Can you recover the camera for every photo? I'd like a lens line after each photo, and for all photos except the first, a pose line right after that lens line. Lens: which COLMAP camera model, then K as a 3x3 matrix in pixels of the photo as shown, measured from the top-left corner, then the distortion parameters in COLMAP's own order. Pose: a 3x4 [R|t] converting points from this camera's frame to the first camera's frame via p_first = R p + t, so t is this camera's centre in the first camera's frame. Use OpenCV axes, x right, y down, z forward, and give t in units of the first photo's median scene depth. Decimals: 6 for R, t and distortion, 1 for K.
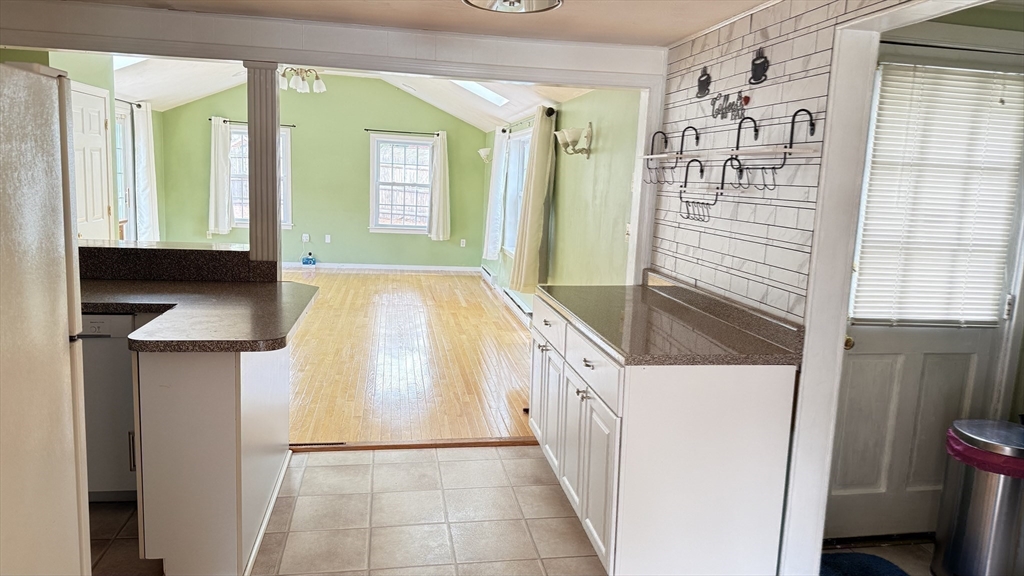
lens RADIAL K [[697.3, 0, 511.6], [0, 697.3, 284.7], [0, 0, 1]] dist [0.041660, -0.013180]
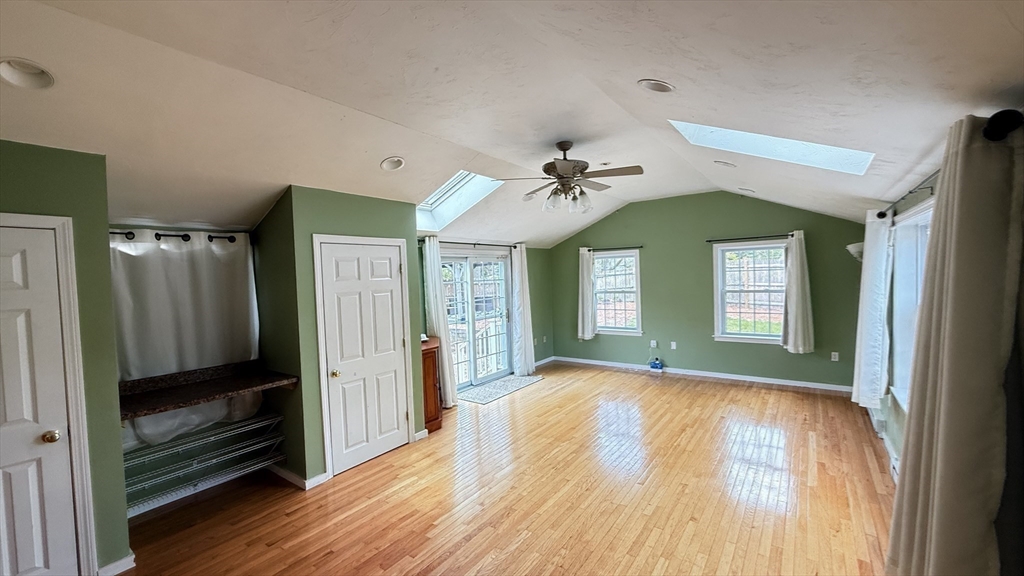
lens RADIAL K [[408.4, 0, 511.6], [0, 408.4, 284.9], [0, 0, 1]] dist [0.001745, 0.000083]
pose [[0.704024, -0.059829, -0.707651, 0.011557], [-0.042158, 0.991167, -0.125741, -0.070876], [0.708923, 0.118358, 0.695283, 0.391115]]
